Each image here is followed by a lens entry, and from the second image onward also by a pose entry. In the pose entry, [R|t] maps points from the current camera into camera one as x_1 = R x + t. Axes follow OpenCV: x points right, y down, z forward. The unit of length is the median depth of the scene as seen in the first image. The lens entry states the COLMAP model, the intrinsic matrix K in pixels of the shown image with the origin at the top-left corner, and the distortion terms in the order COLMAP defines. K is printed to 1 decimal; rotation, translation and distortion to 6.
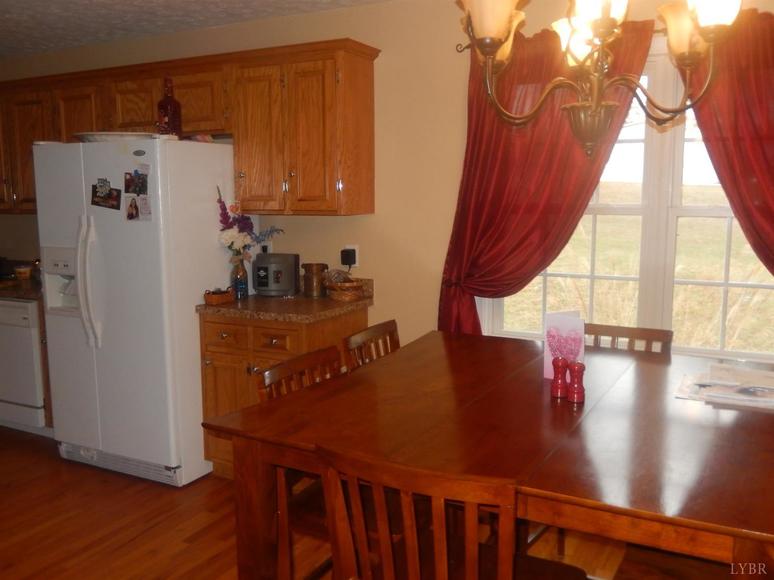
lens RADIAL K [[714.4, 0, 390.8], [0, 714.4, 295.5], [0, 0, 1]] dist [-0.029658, 0.000000]
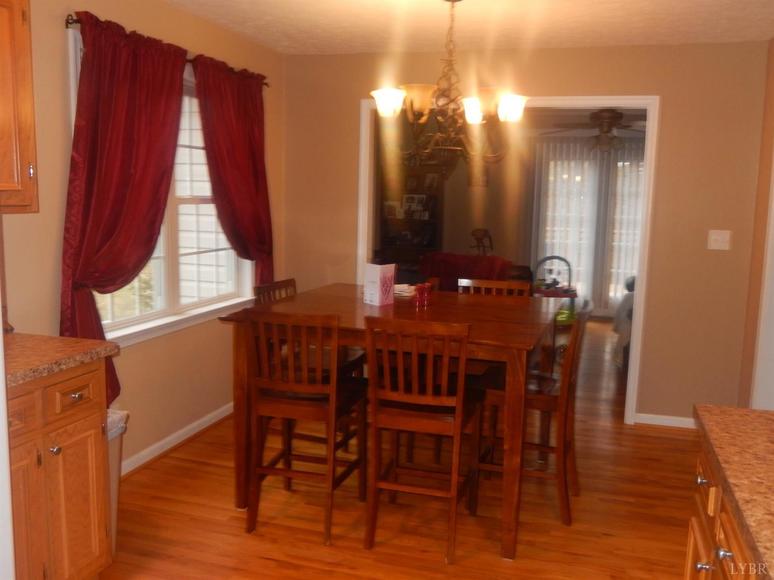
lens RADIAL K [[714.4, 0, 388.7], [0, 714.4, 290.0], [0, 0, 1]] dist [-0.029658, 0.000000]
pose [[-0.175553, -0.139096, 0.974594, -0.802922], [0.115238, 0.980259, 0.160662, -0.103294], [-0.977702, 0.140515, -0.156058, 0.736638]]
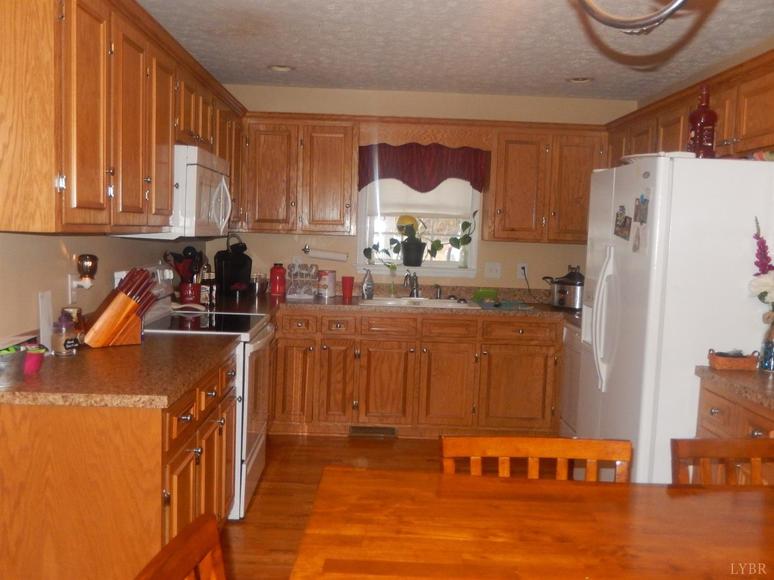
lens RADIAL K [[714.4, 0, 386.6], [0, 714.4, 296.9], [0, 0, 1]] dist [-0.029658, 0.000000]
pose [[0.467535, 0.103216, -0.877928, 0.242488], [-0.161296, 0.986448, 0.030078, -0.028443], [0.869134, 0.127544, 0.477847, 0.308228]]
